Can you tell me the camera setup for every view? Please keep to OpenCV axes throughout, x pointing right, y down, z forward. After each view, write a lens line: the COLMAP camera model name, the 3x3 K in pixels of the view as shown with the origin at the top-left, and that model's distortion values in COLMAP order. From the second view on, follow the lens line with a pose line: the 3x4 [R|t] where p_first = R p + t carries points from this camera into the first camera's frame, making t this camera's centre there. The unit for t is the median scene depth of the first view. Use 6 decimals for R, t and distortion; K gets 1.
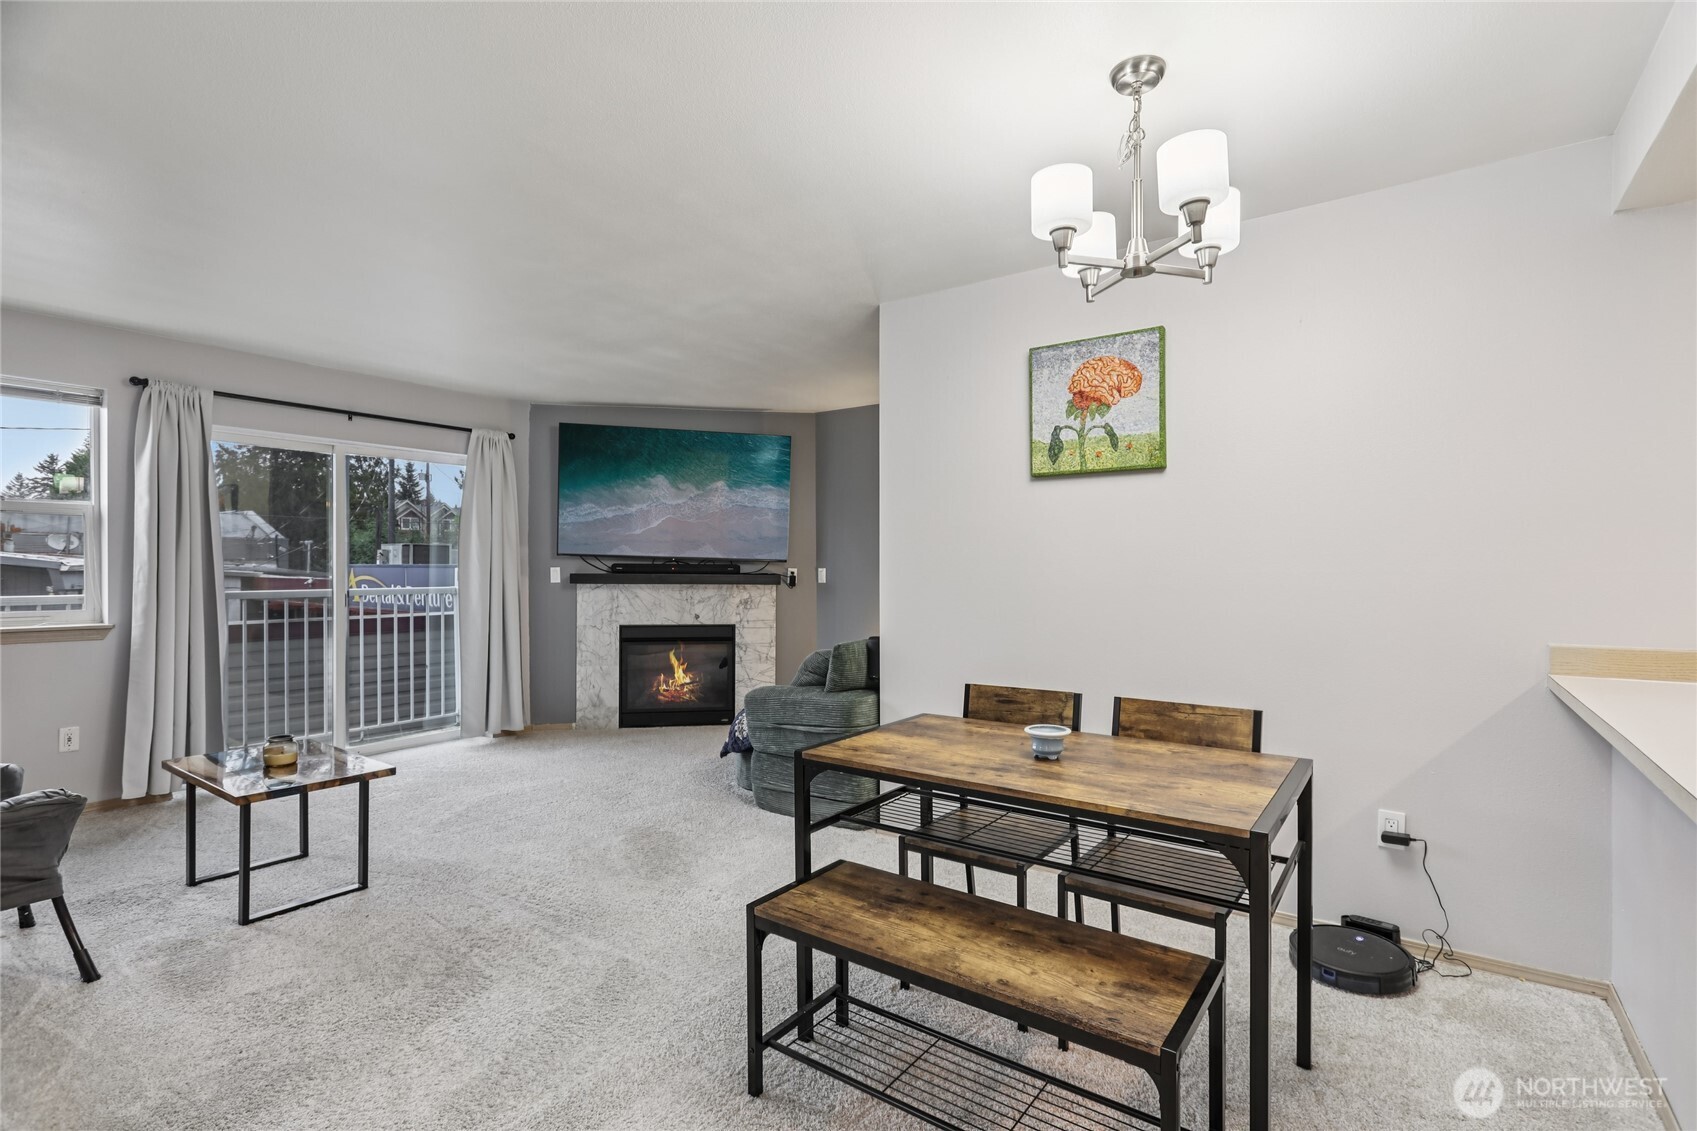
lens RADIAL K [[794.4, 0, 852.2], [0, 794.4, 568.5], [0, 0, 1]] dist [0.000031, -0.000192]
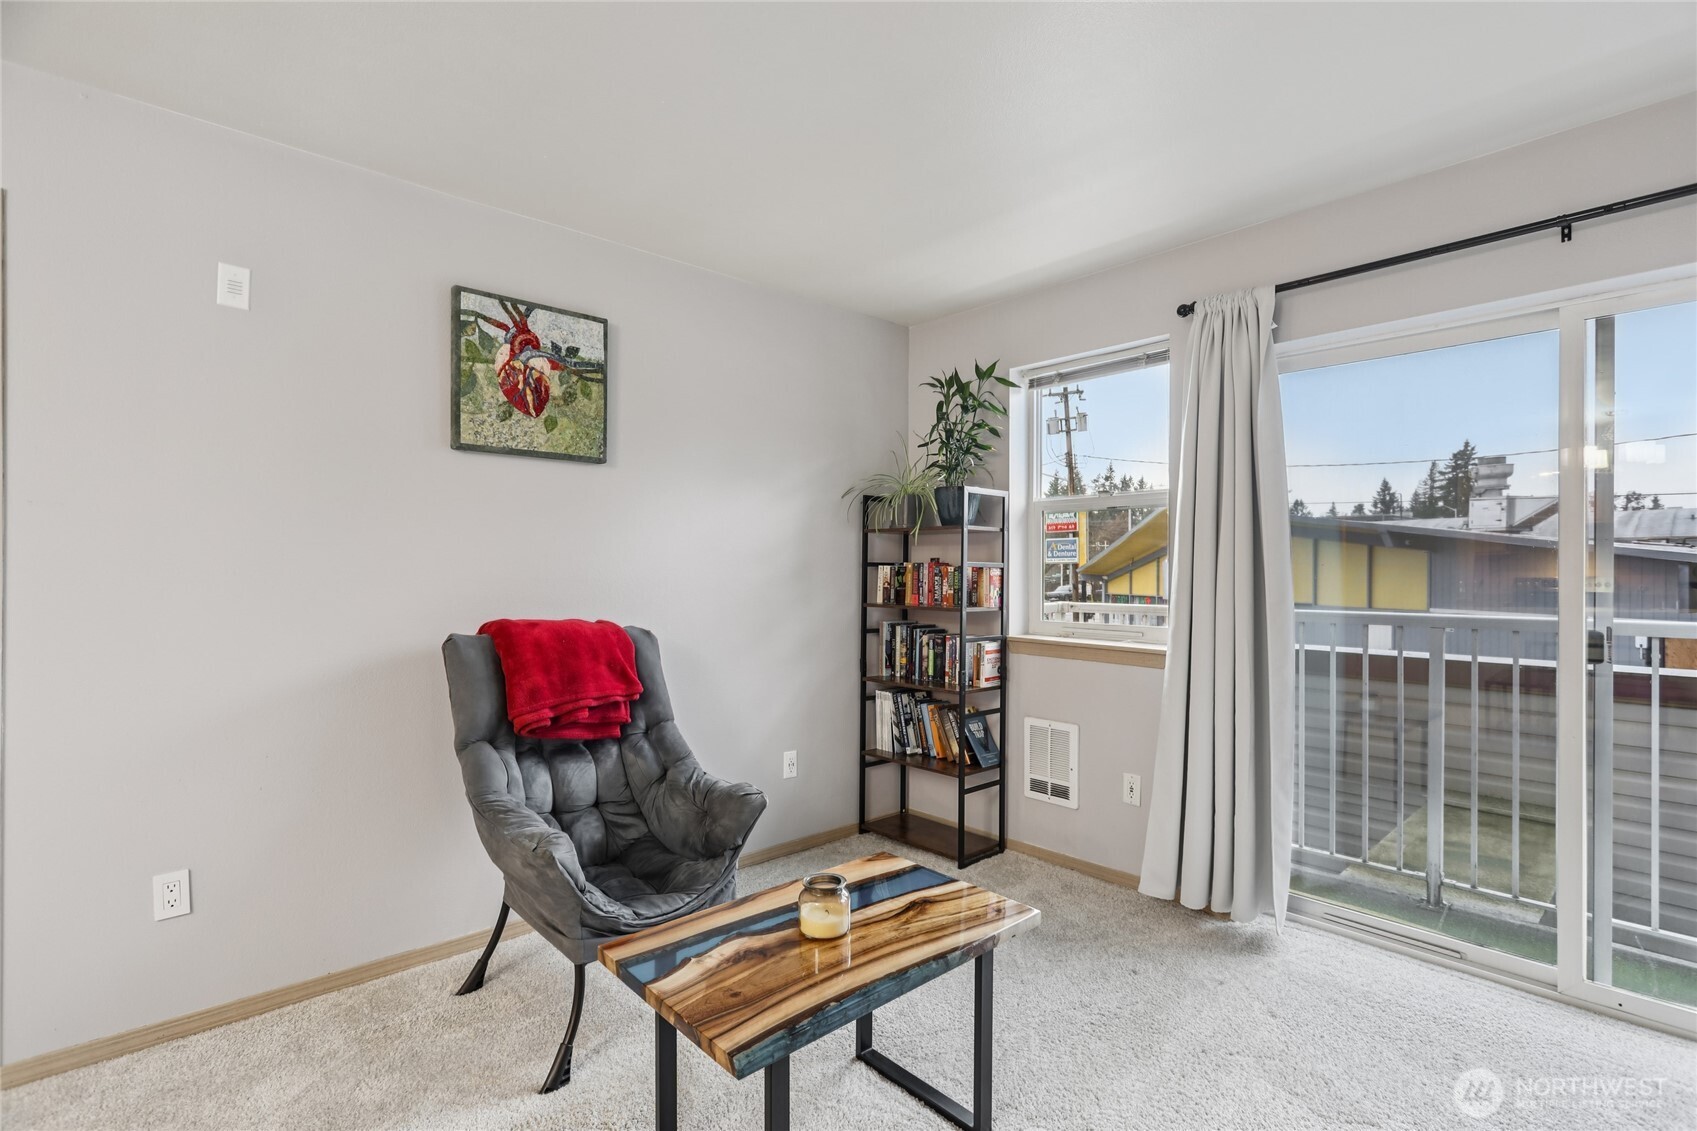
lens RADIAL K [[800.4, 0, 848.8], [0, 800.4, 566.5], [0, 0, 1]] dist [0.001484, 0.002222]
pose [[-0.211659, -0.007091, -0.977318, -0.129007], [-0.005174, 0.999968, -0.006135, -0.001285], [0.977330, 0.003758, -0.211689, 0.809833]]
